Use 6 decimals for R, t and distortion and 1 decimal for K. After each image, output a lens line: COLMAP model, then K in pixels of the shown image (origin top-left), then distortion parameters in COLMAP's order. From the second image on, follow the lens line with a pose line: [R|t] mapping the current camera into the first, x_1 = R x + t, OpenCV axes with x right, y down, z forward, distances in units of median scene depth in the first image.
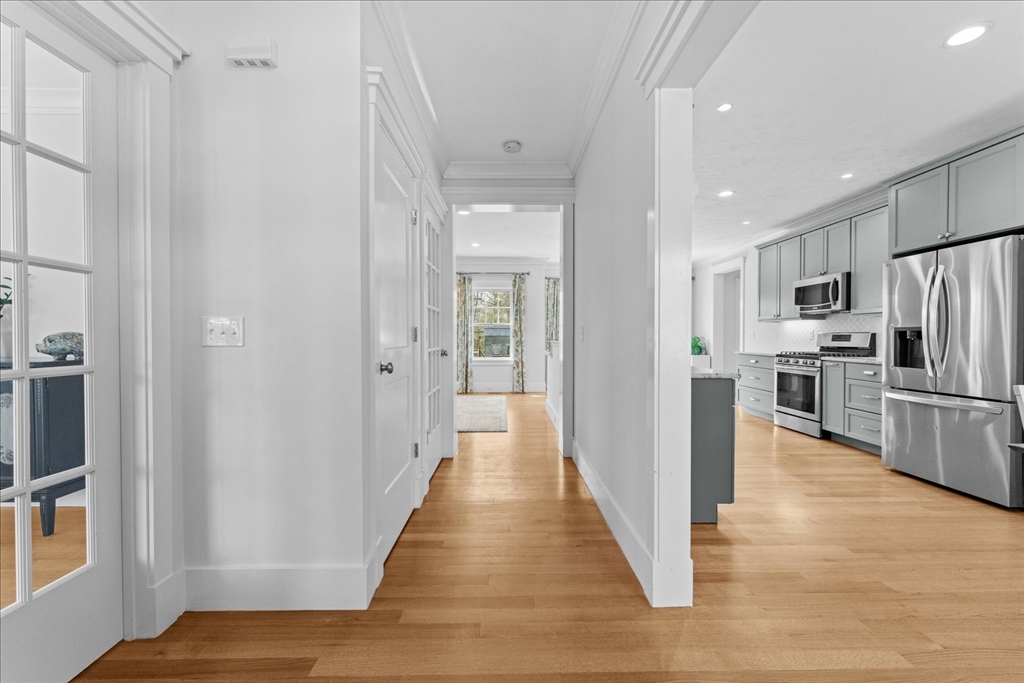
lens RADIAL K [[412.0, 0, 511.6], [0, 412.0, 343.2], [0, 0, 1]] dist [-0.001120, -0.000341]
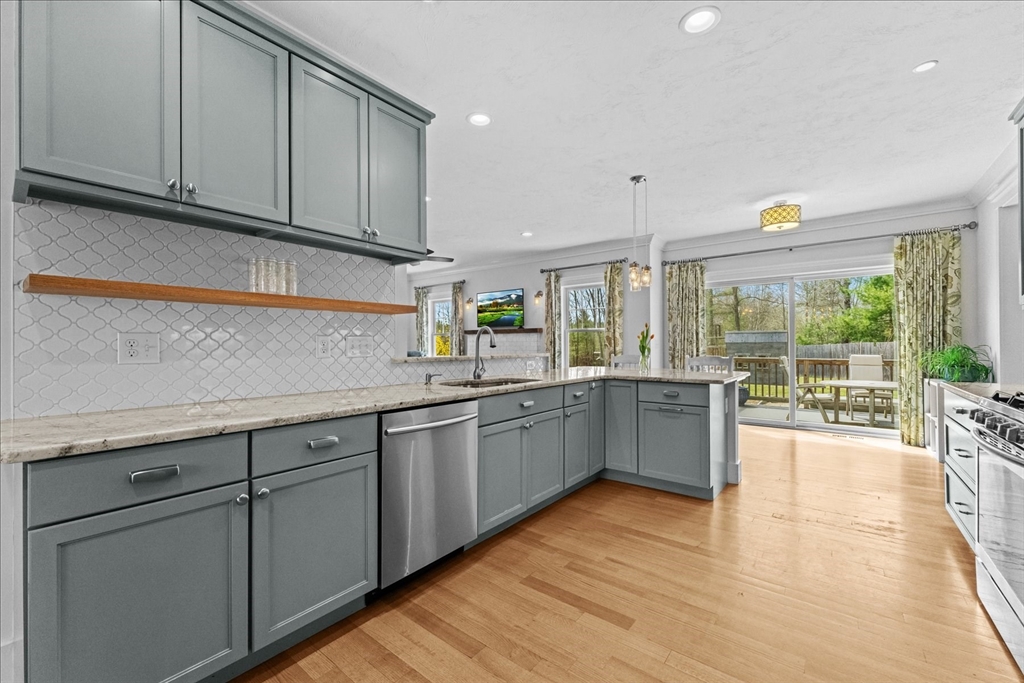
lens RADIAL K [[415.0, 0, 513.6], [0, 415.0, 342.2], [0, 0, 1]] dist [0.001258, 0.000005]
pose [[0.774309, -0.007210, -0.632767, 0.607063], [-0.005394, 0.999824, -0.017993, -0.013887], [0.632785, 0.017345, 0.774133, 0.511805]]
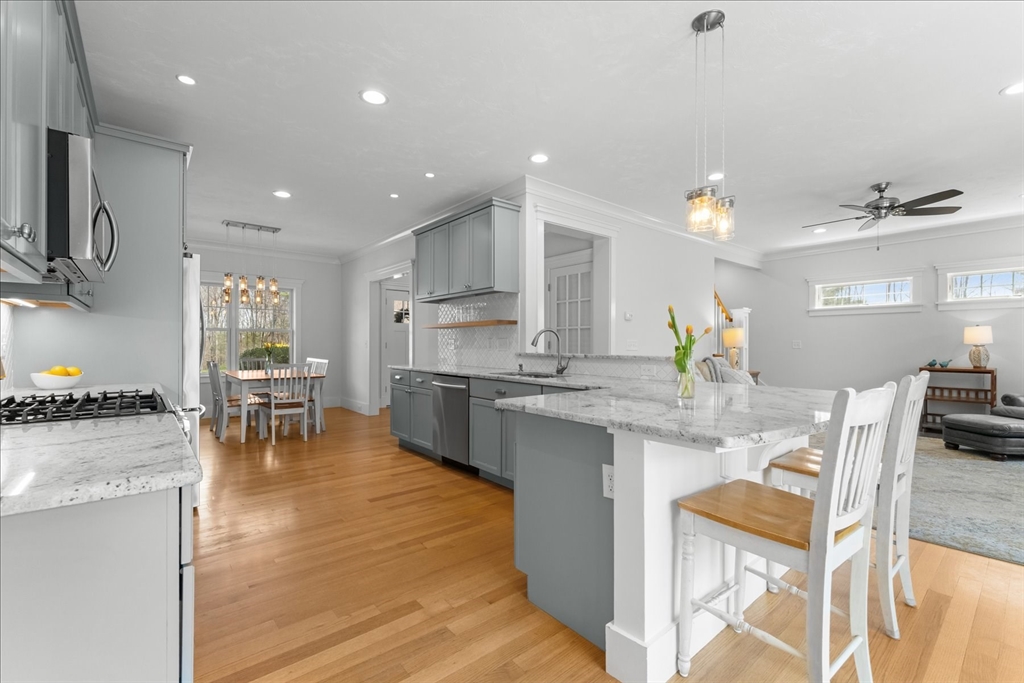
lens RADIAL K [[436.7, 0, 520.0], [0, 436.7, 344.9], [0, 0, 1]] dist [0.000582, -0.001378]
pose [[-0.770539, -0.000973, -0.637392, 0.704065], [-0.011505, 0.999857, 0.012382, -0.028282], [0.637289, 0.016874, -0.770440, 1.494371]]
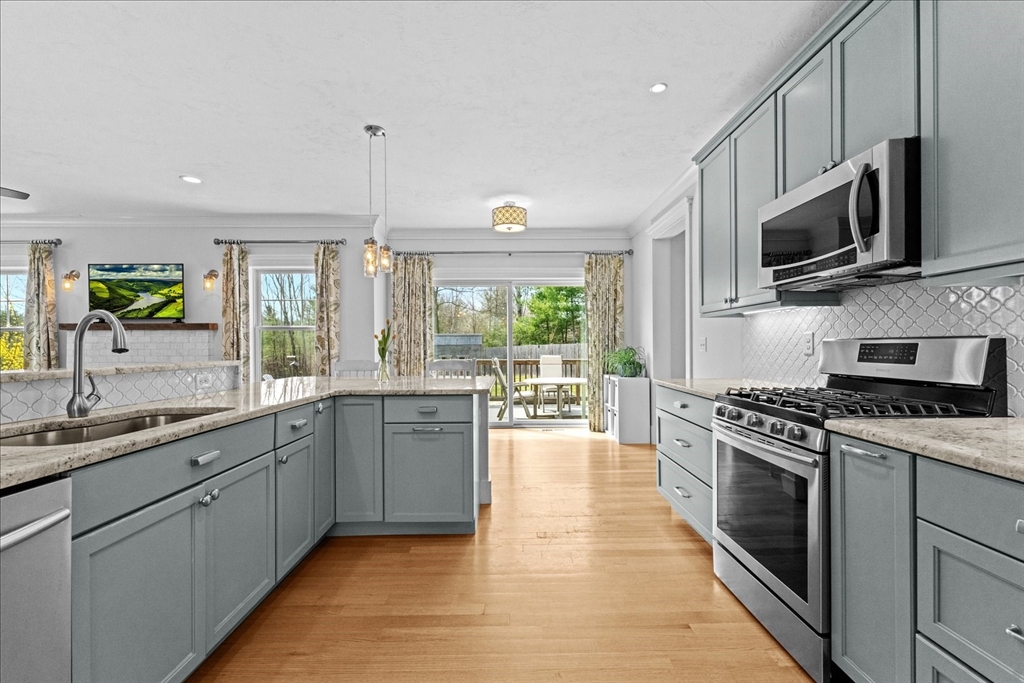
lens RADIAL K [[436.7, 0, 513.4], [0, 436.7, 346.6], [0, 0, 1]] dist [0.000582, -0.001378]
pose [[0.999963, -0.005161, -0.006950, 0.495453], [0.005070, 0.999901, -0.013132, -0.015487], [0.007018, 0.013096, 0.999890, 0.638754]]
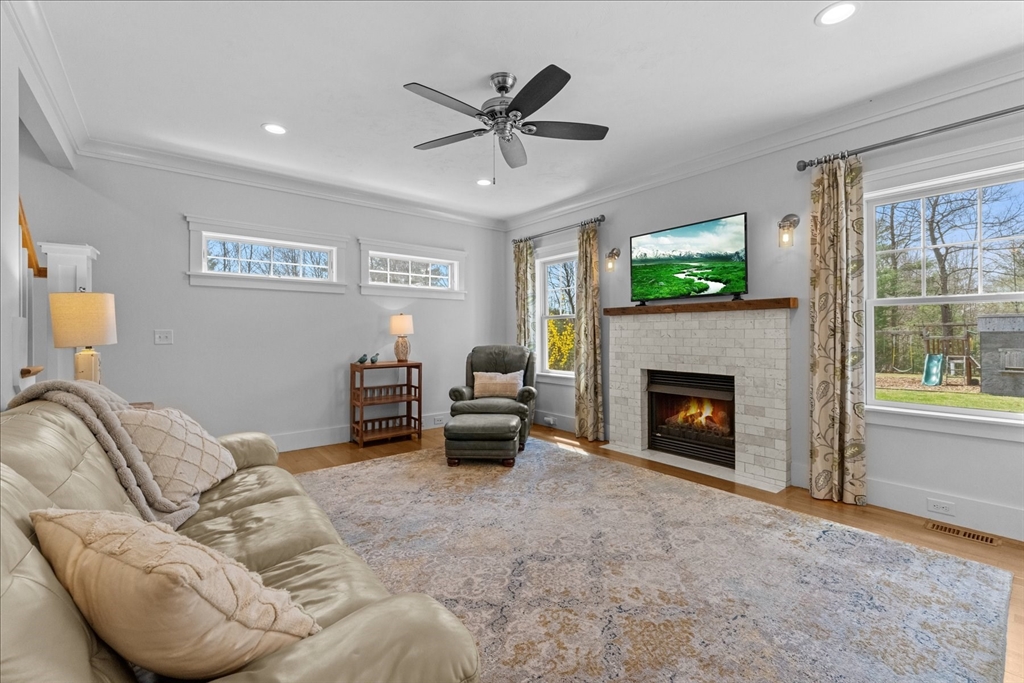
lens RADIAL K [[436.7, 0, 517.0], [0, 436.7, 334.1], [0, 0, 1]] dist [0.000582, -0.001378]
pose [[0.617900, -0.001597, -0.786255, 0.017157], [-0.008297, 0.999929, -0.008551, -0.025093], [0.786213, 0.011807, 0.617843, 0.952216]]
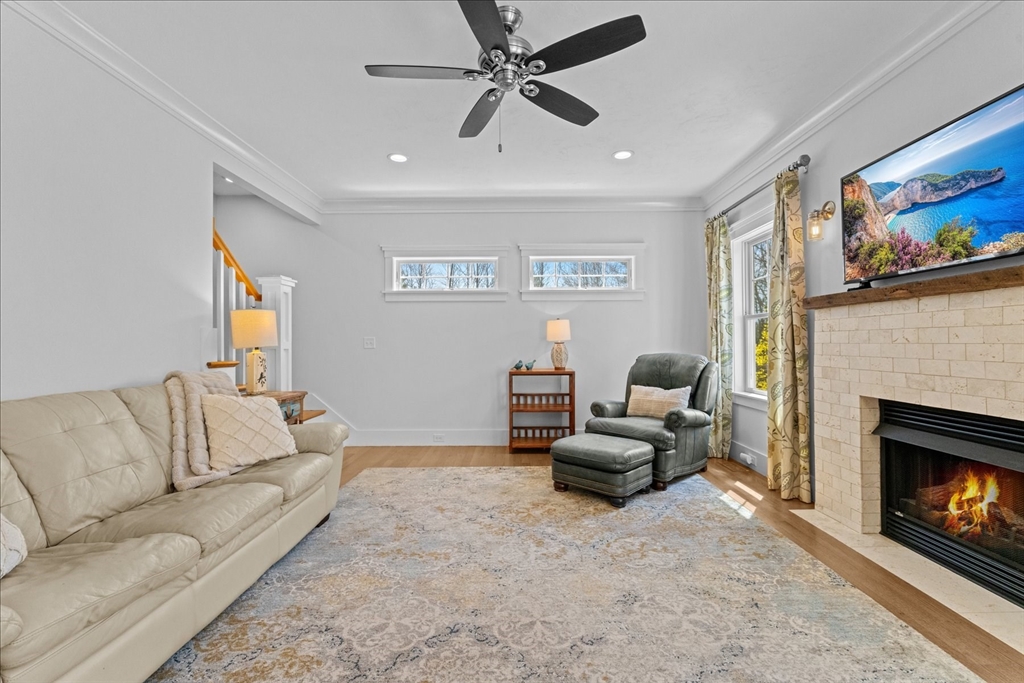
lens RADIAL K [[436.7, 0, 508.8], [0, 436.7, 342.6], [0, 0, 1]] dist [0.000582, -0.001378]
pose [[-0.025594, -0.001772, -0.999671, 0.012671], [-0.010828, 0.999940, -0.001495, -0.023243], [0.999614, 0.010787, -0.025612, 1.291296]]
